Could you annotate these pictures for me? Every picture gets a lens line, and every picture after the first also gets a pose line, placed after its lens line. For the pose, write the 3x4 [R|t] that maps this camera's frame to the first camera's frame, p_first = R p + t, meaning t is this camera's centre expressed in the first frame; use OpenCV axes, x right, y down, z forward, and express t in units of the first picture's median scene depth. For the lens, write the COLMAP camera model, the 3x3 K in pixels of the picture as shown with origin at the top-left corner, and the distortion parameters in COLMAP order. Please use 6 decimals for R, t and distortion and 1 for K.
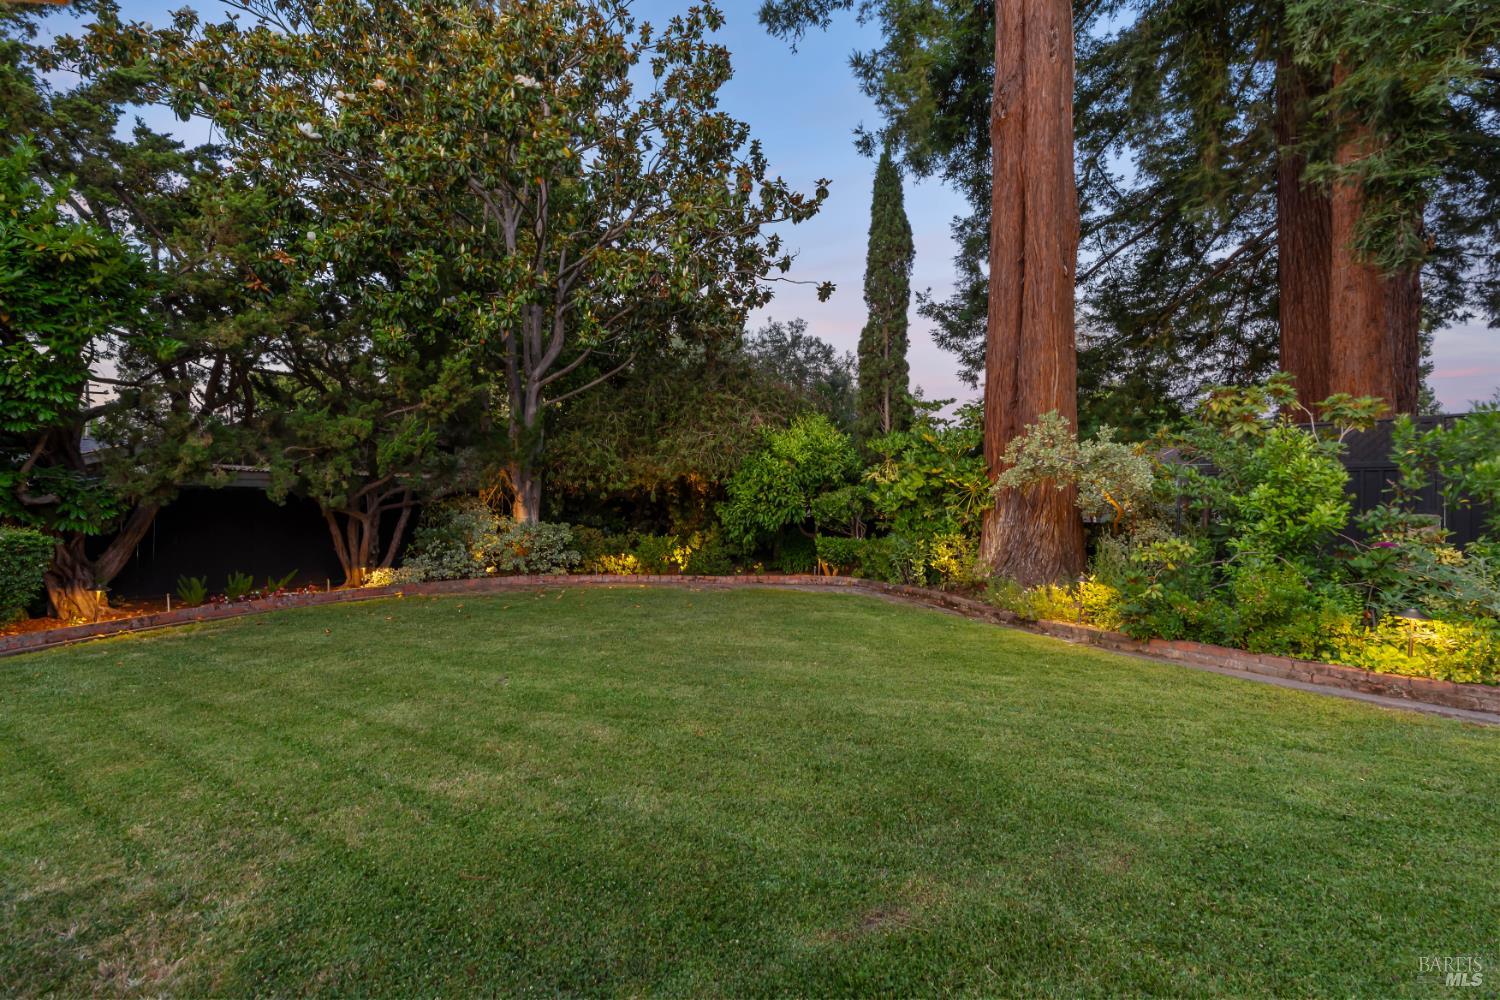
lens RADIAL K [[674.3, 0, 751.2], [0, 674.3, 489.7], [0, 0, 1]] dist [-0.001834, 0.000235]
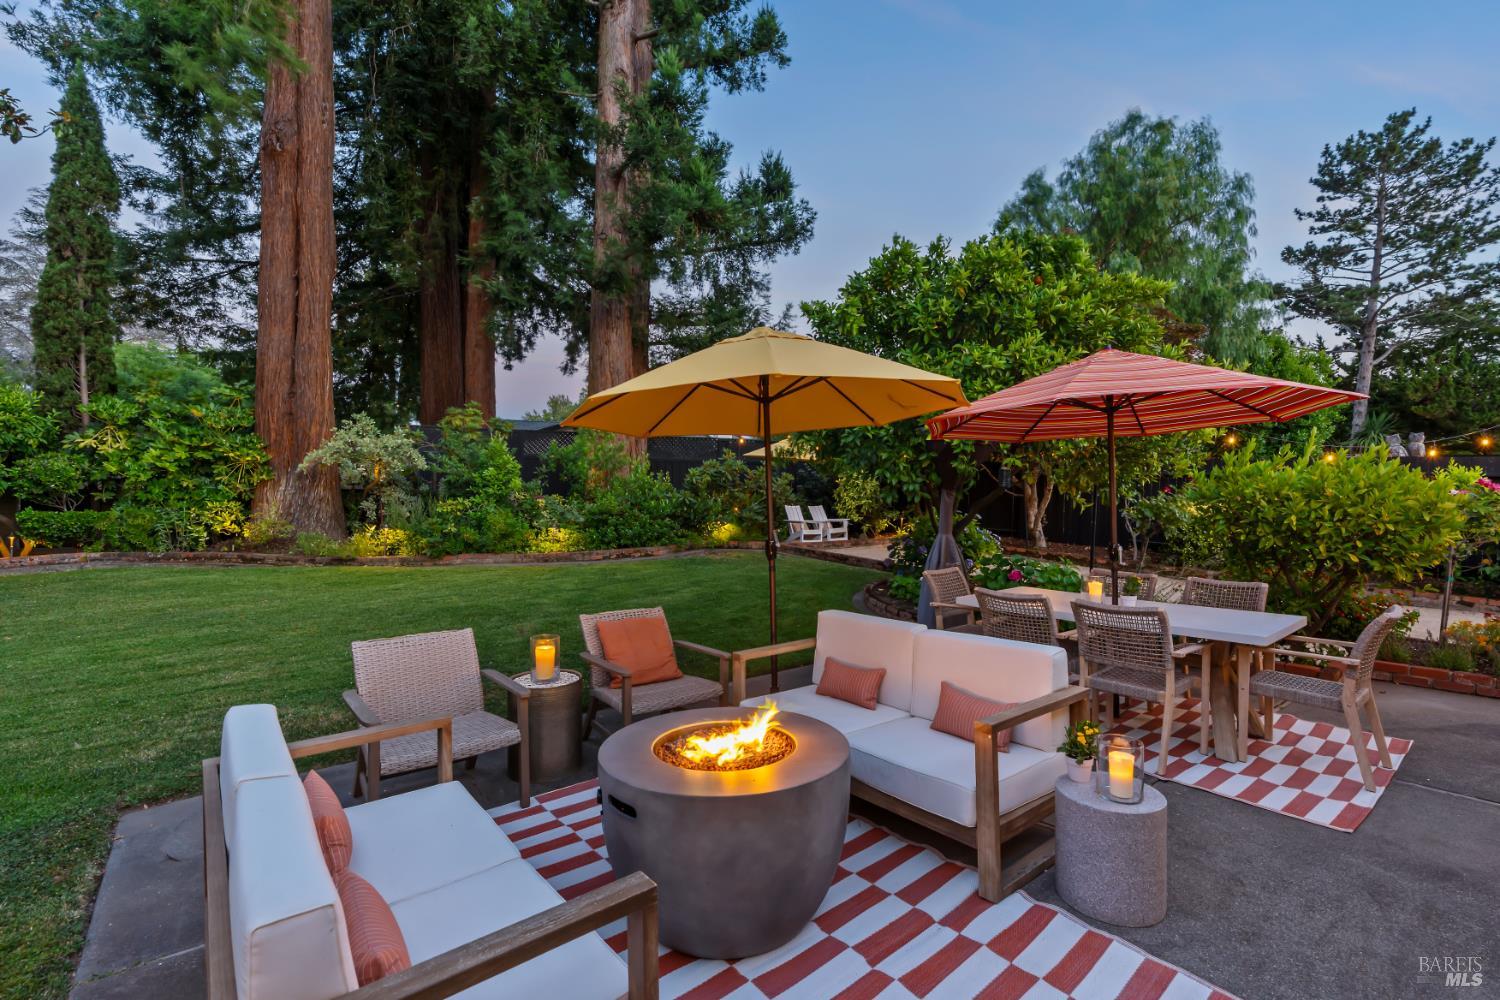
lens RADIAL K [[680.6, 0, 751.6], [0, 680.6, 499.7], [0, 0, 1]] dist [-0.012451, 0.005008]
pose [[0.303098, -0.033797, 0.952360, -0.446555], [-0.034945, 0.998305, 0.046549, -0.018215], [-0.952318, -0.047389, 0.301403, -0.152245]]
